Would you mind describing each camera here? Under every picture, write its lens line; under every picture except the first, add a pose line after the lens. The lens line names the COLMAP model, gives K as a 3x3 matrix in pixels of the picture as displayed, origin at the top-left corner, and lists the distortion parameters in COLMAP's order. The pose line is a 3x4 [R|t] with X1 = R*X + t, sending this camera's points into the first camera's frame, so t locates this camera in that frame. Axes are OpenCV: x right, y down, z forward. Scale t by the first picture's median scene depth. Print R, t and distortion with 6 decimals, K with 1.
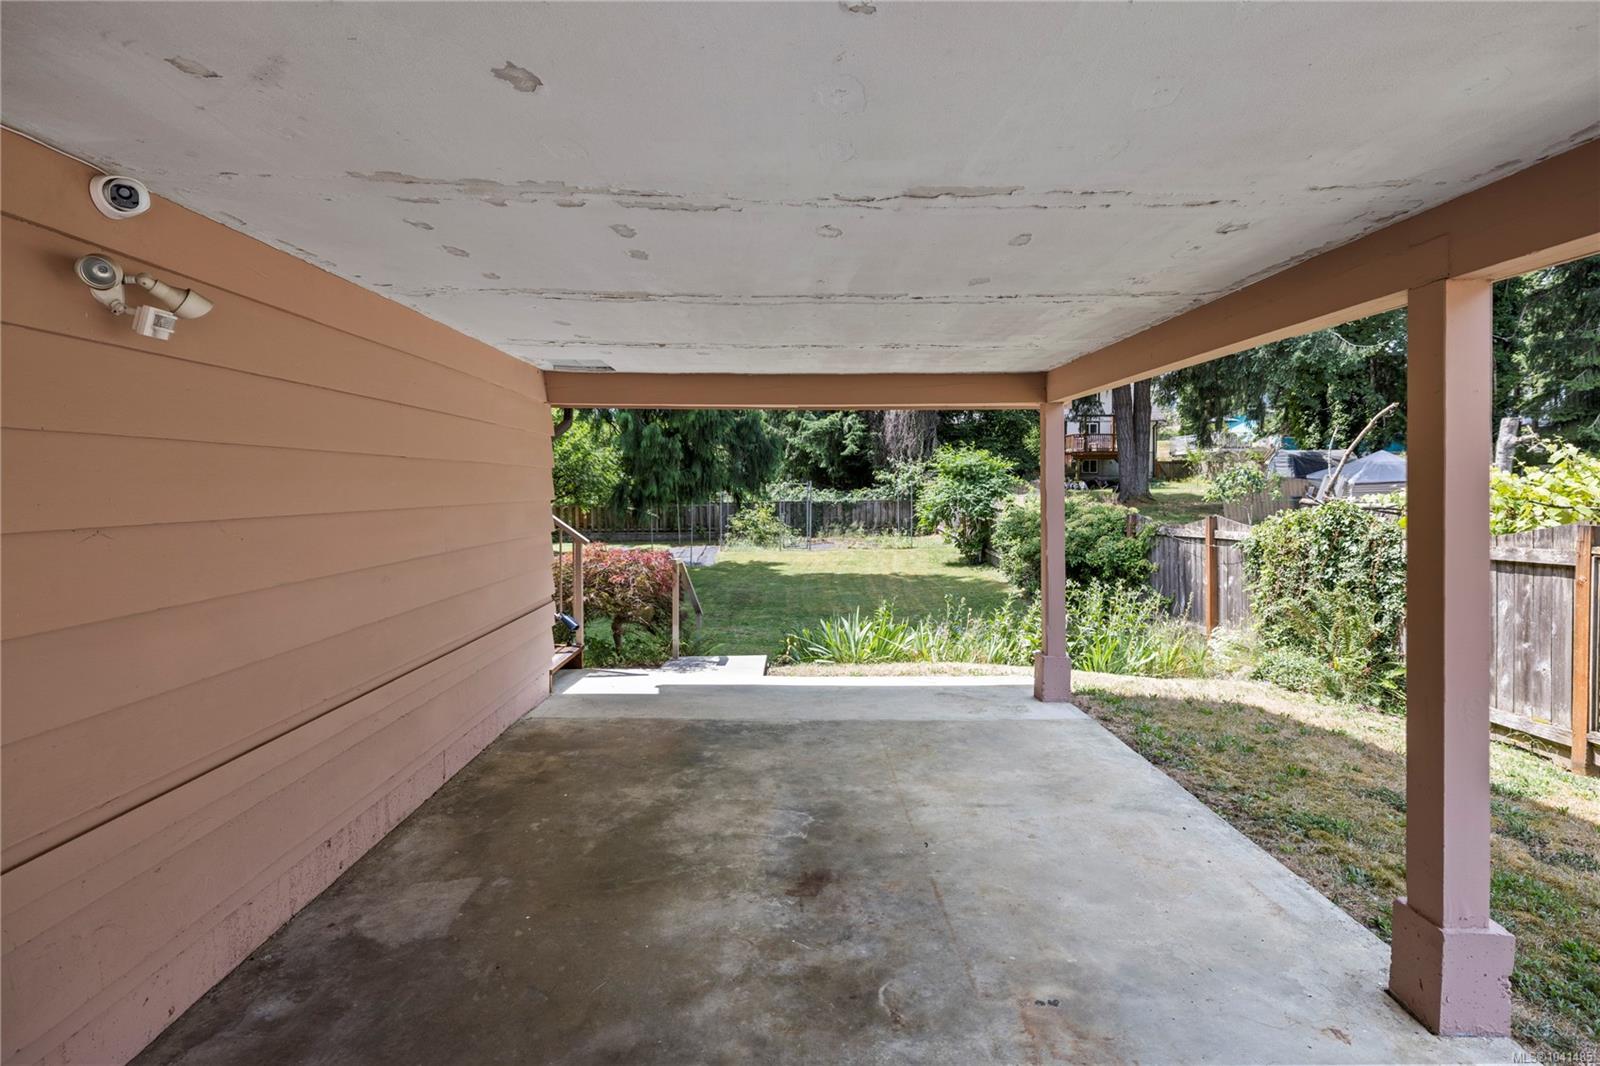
lens RADIAL K [[796.3, 0, 811.2], [0, 796.3, 531.7], [0, 0, 1]] dist [-0.000918, -0.000217]
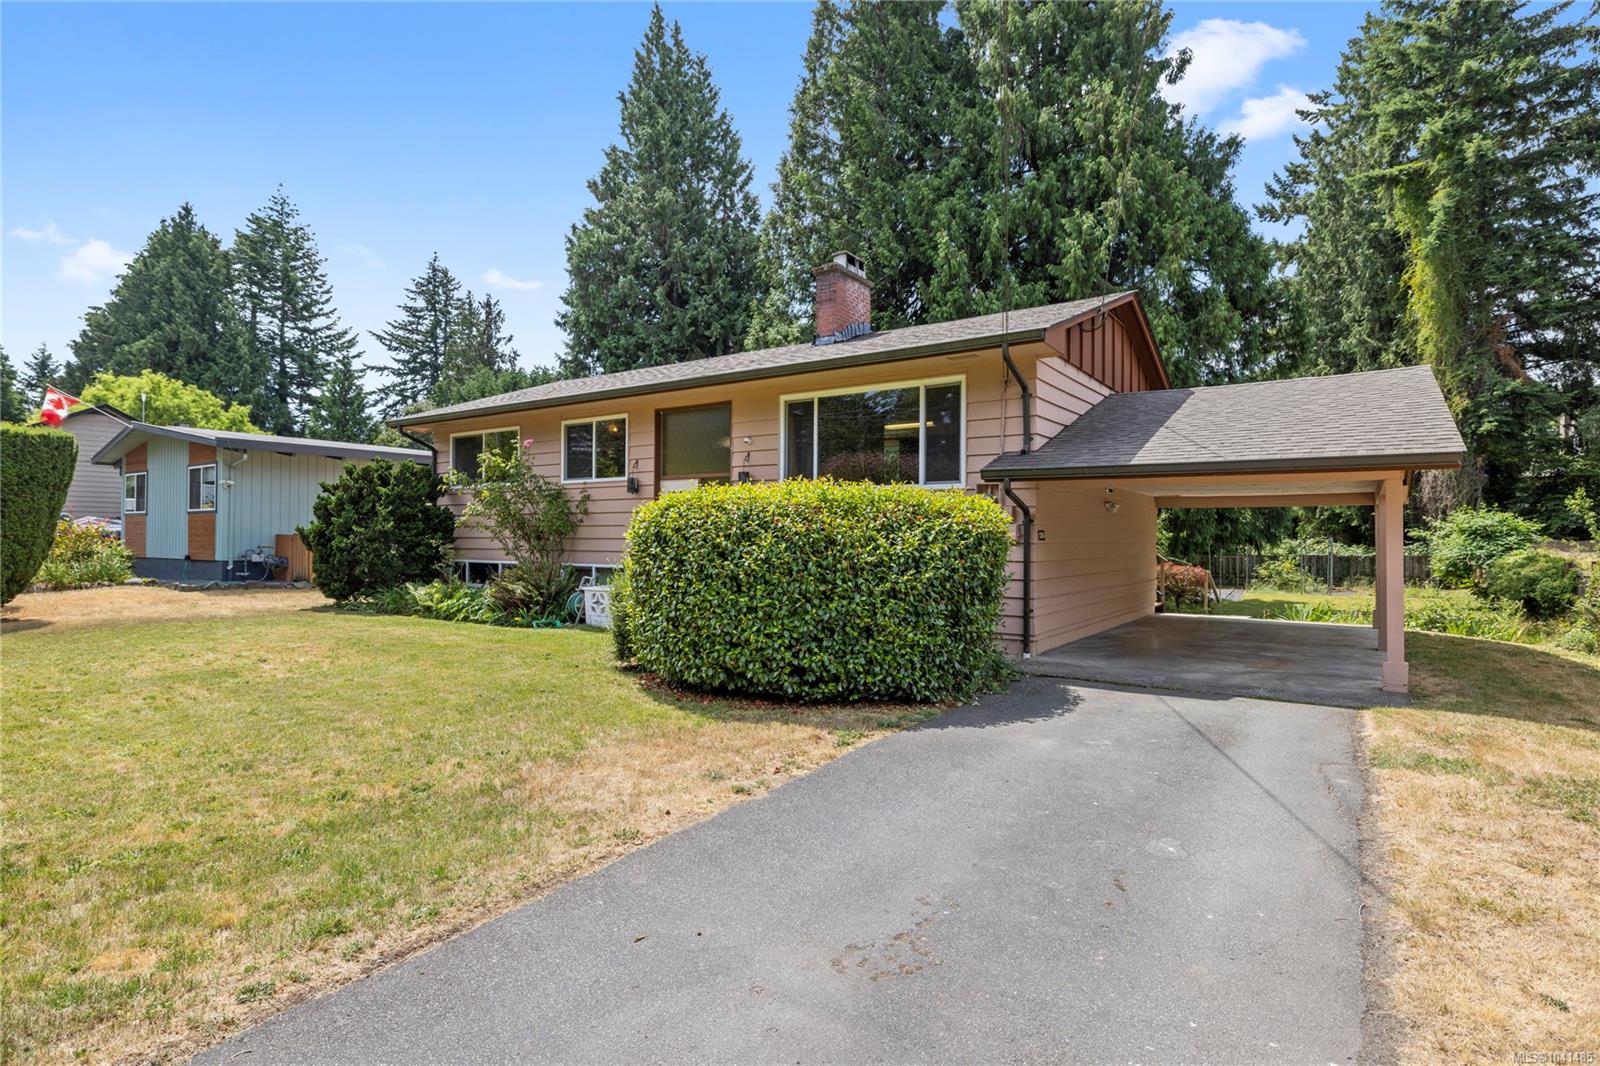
lens RADIAL K [[796.3, 0, 811.2], [0, 796.3, 531.7], [0, 0, 1]] dist [-0.000918, -0.000217]
pose [[0.809366, 0.000954, -0.587303, 0.061983], [-0.041642, 0.997575, -0.055766, 0.024245], [0.585826, 0.069592, 0.807443, -0.391299]]
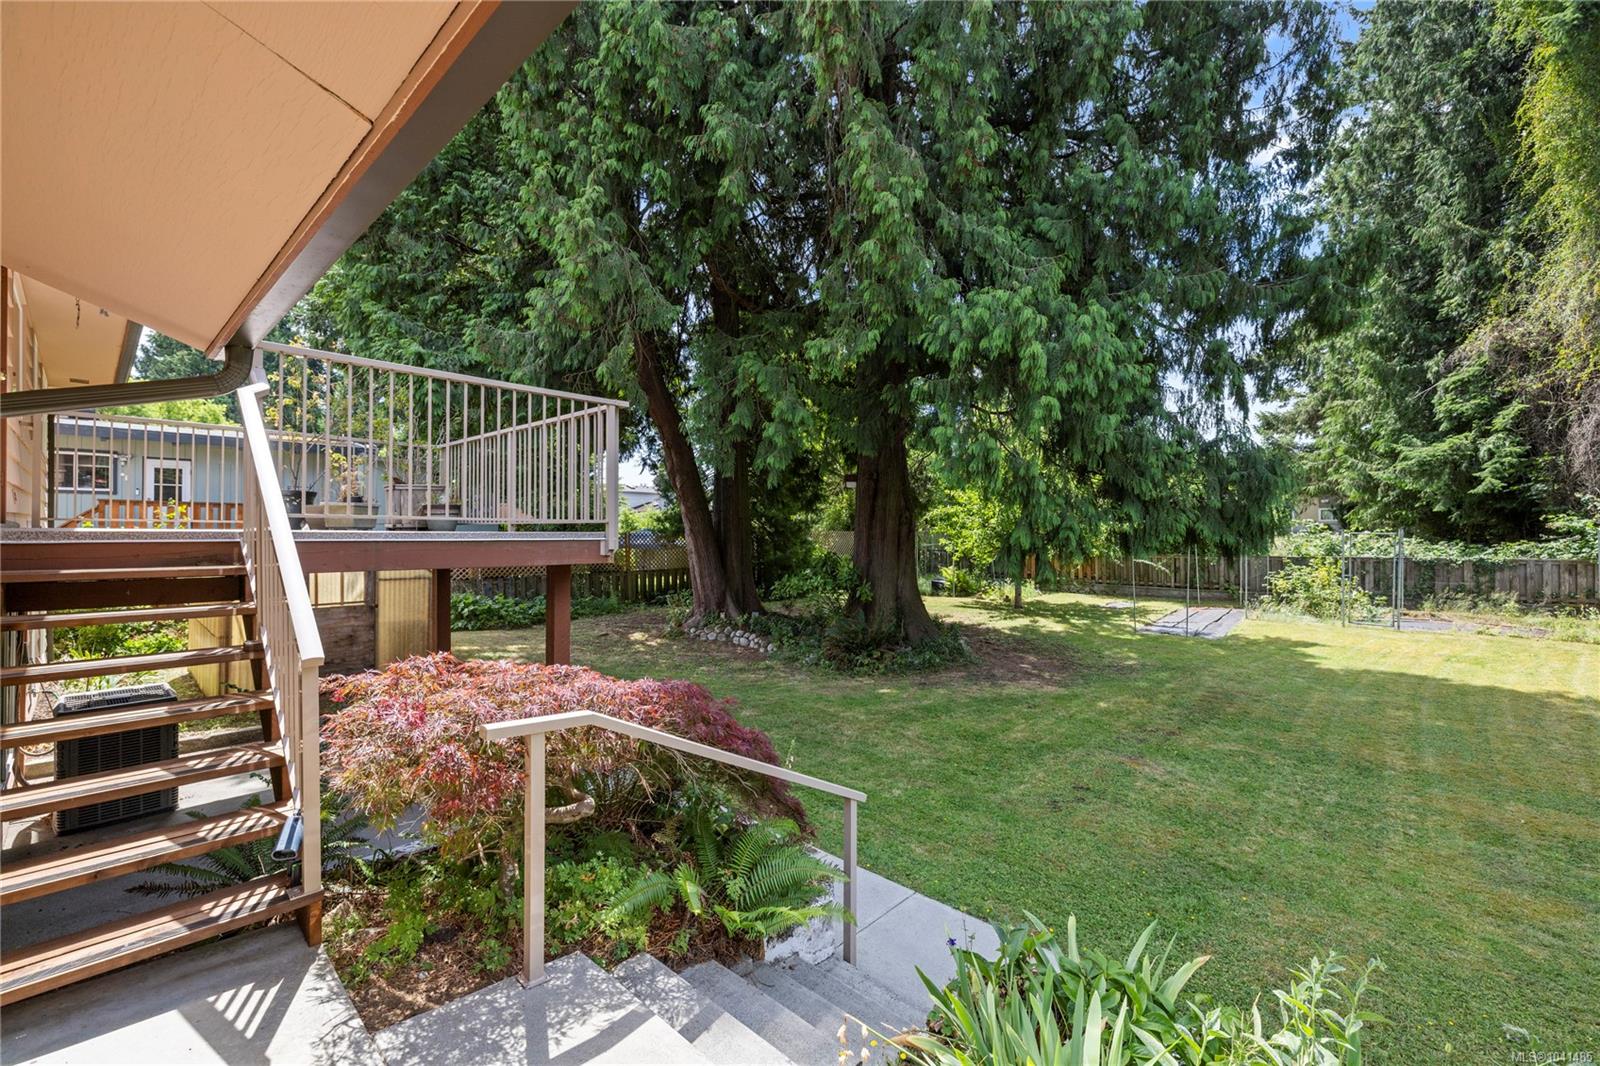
lens RADIAL K [[669.4, 0, 804.5], [0, 669.4, 519.2], [0, 0, 1]] dist [-0.000648, 0.000049]
pose [[0.709552, -0.006508, -0.704623, 0.037395], [-0.048912, 0.997091, -0.058464, -0.011817], [0.702953, 0.075948, 0.707170, 0.196013]]
